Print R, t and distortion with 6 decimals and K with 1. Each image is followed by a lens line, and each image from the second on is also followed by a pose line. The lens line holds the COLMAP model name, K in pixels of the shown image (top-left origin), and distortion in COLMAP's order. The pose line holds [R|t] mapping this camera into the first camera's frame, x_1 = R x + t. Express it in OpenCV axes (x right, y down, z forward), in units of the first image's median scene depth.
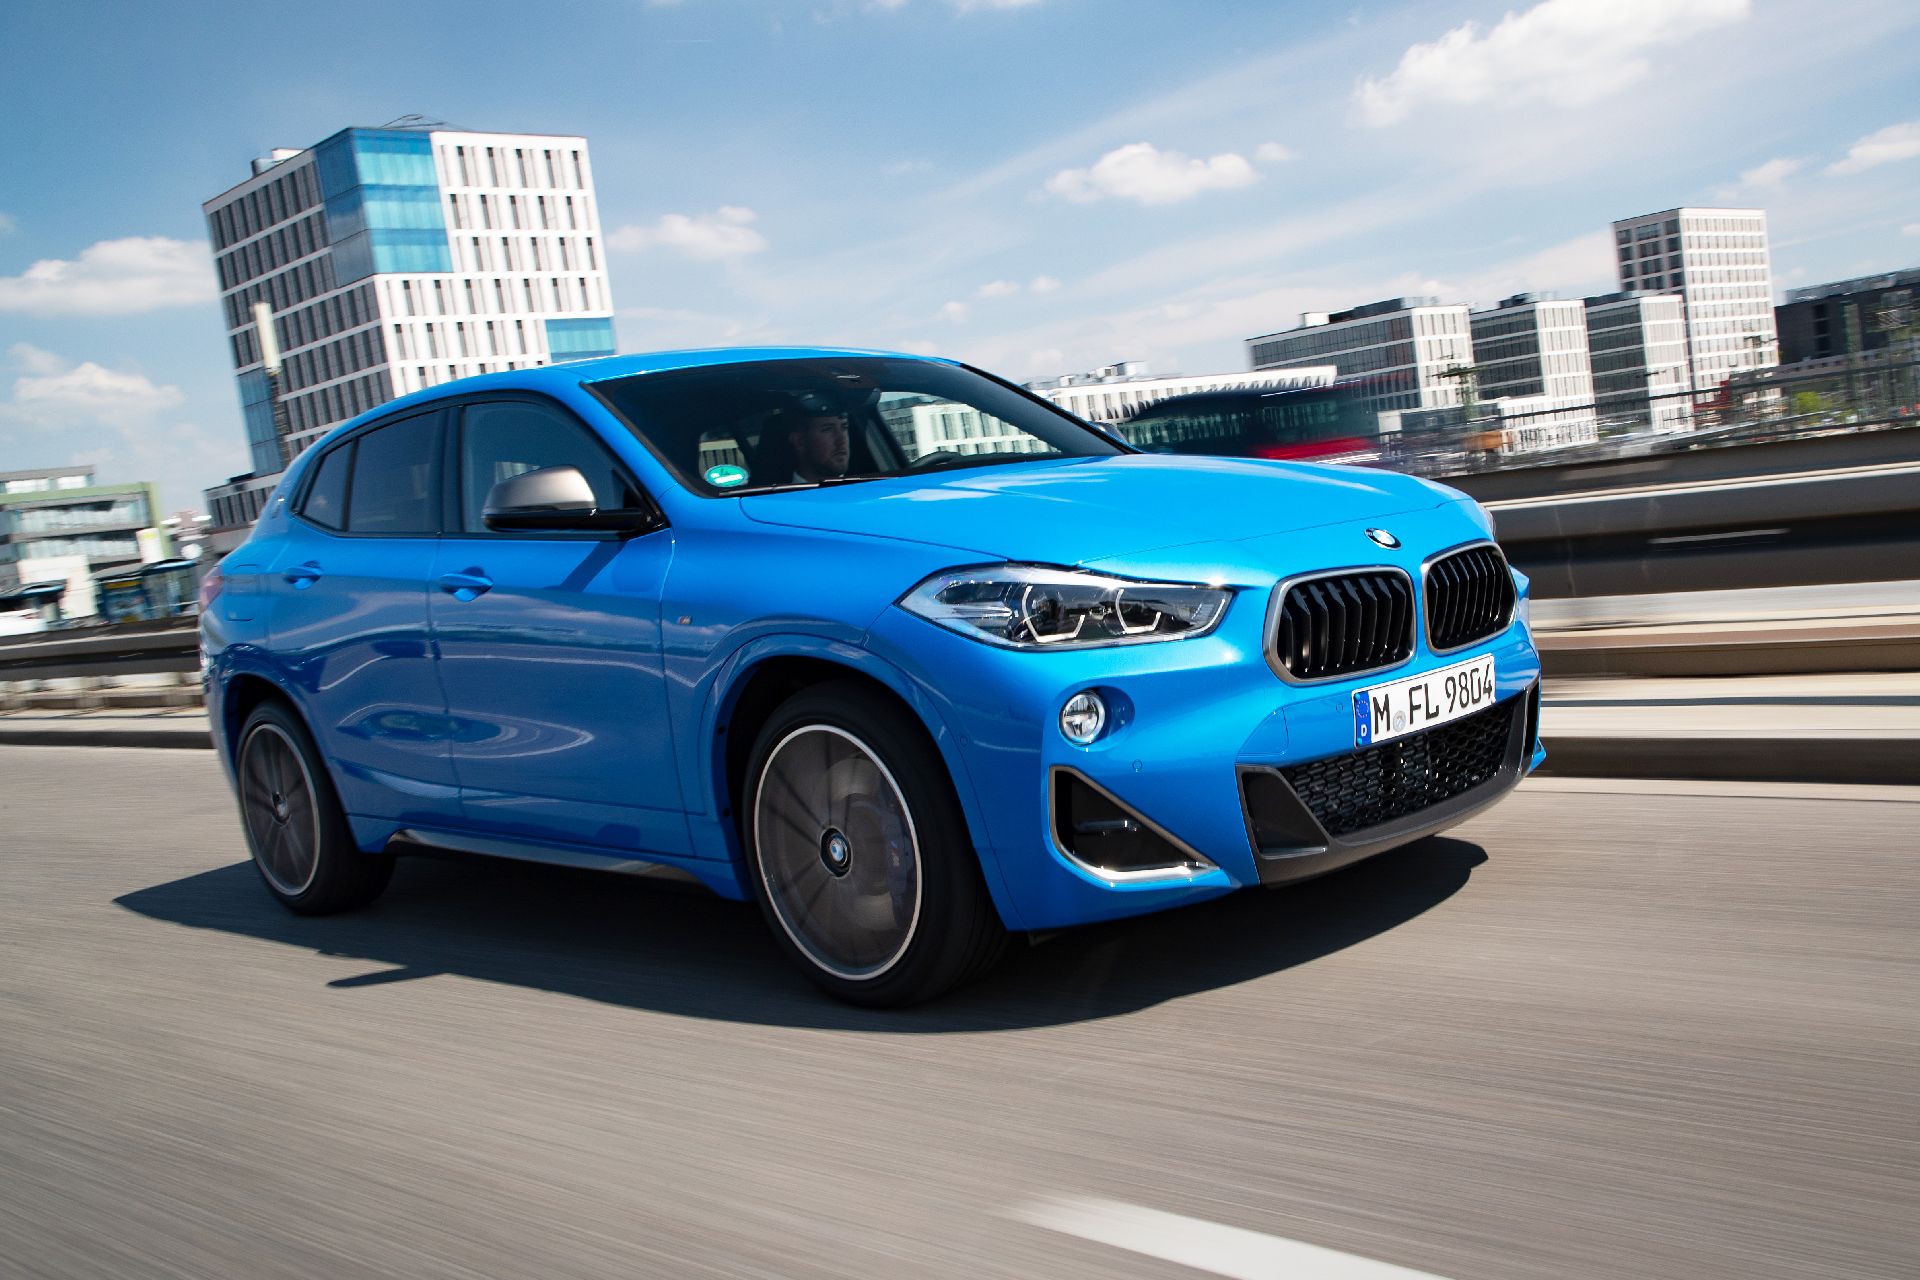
lens RADIAL K [[1706.5, 0, 961.2], [0, 1706.5, 679.7], [0, 0, 1]] dist [-0.061056, 0.001615]
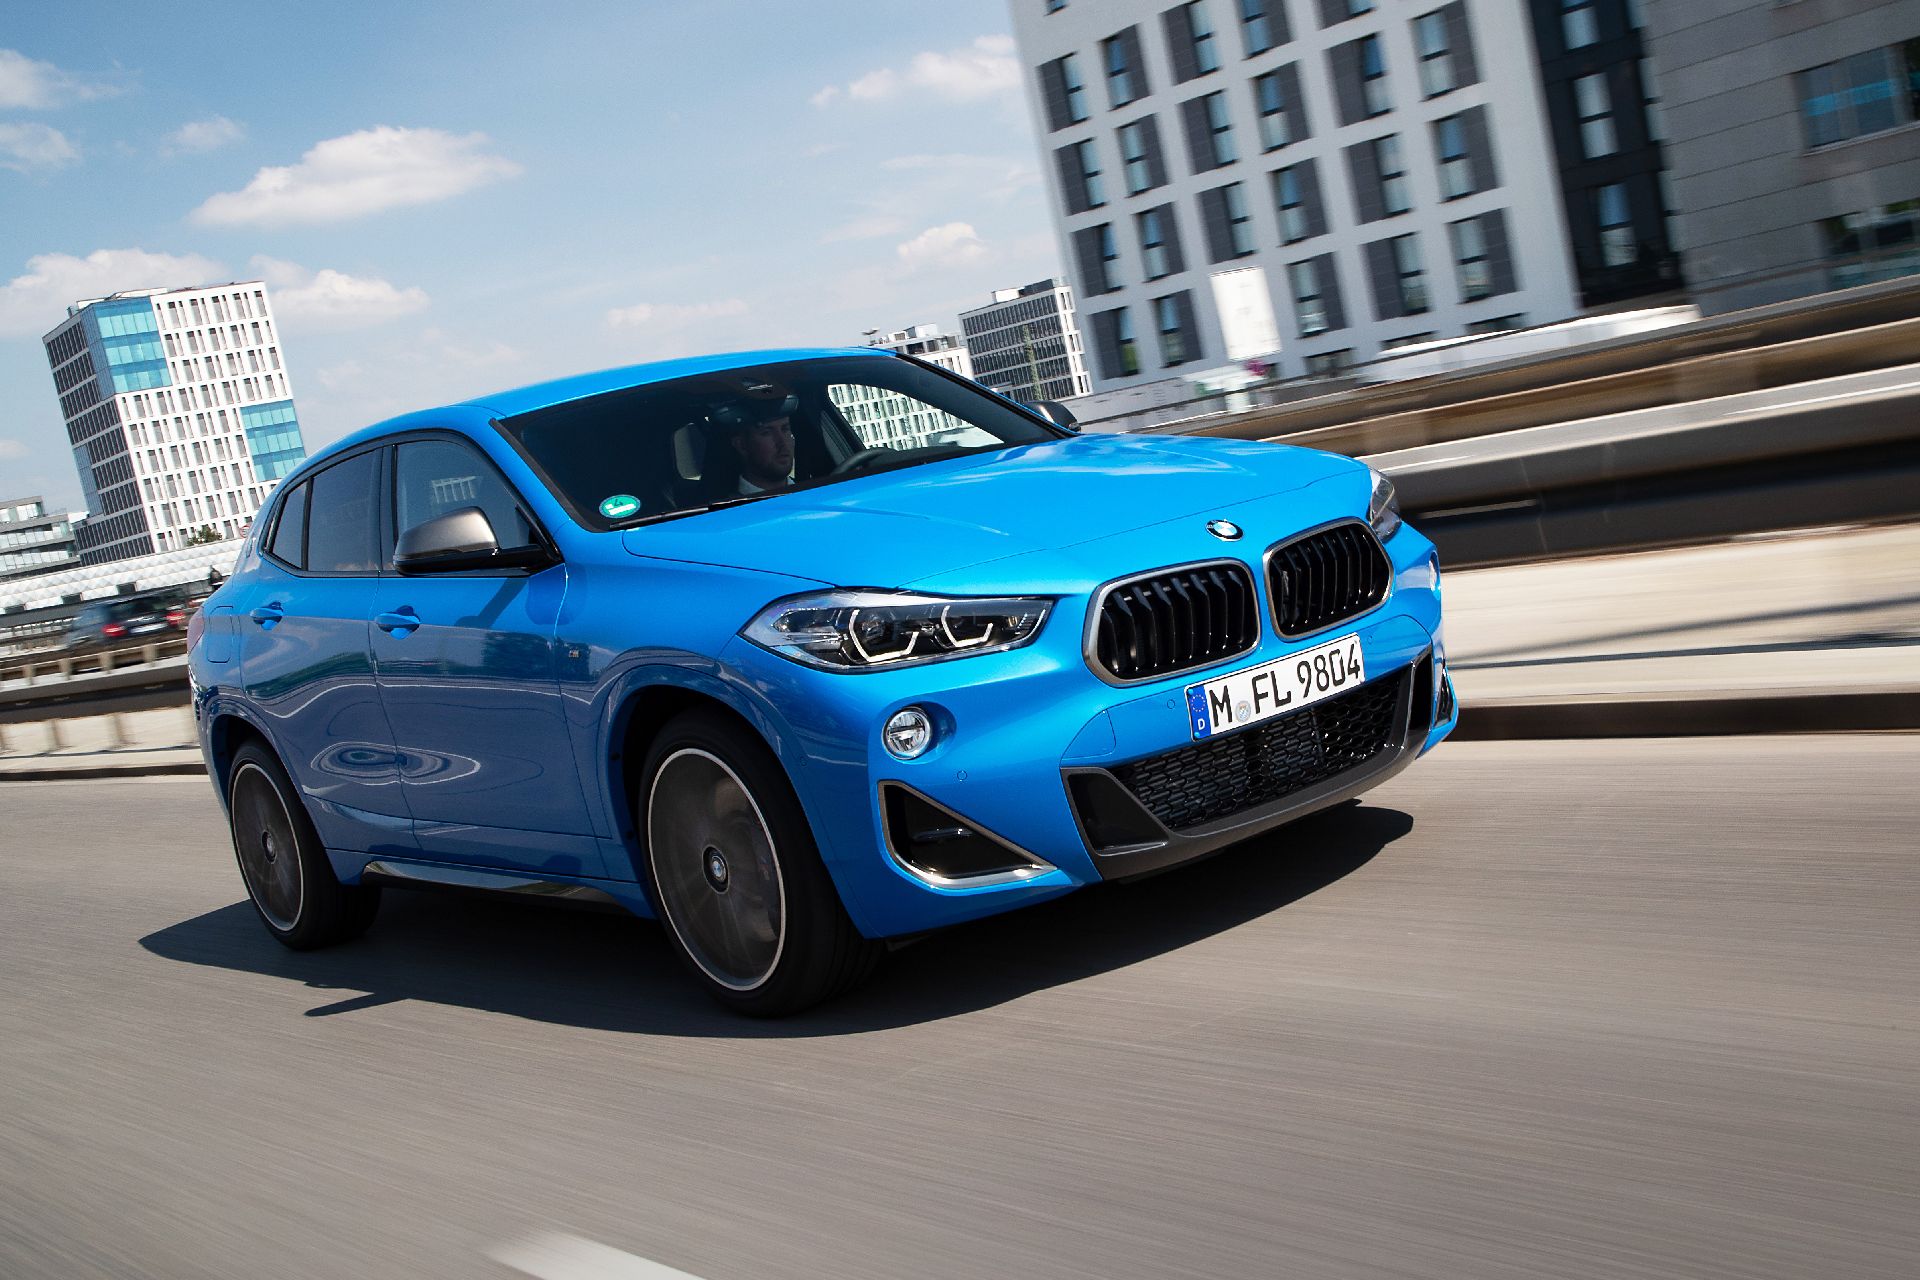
lens RADIAL K [[1918.9, 0, 960.0], [0, 1918.9, 640.0], [0, 0, 1]] dist [-0.011546, -0.009282]
pose [[0.992417, -0.069843, -0.101148, 0.204973], [0.070620, 0.997495, 0.004116, -0.034088], [0.100607, -0.011228, 0.994863, -0.154212]]
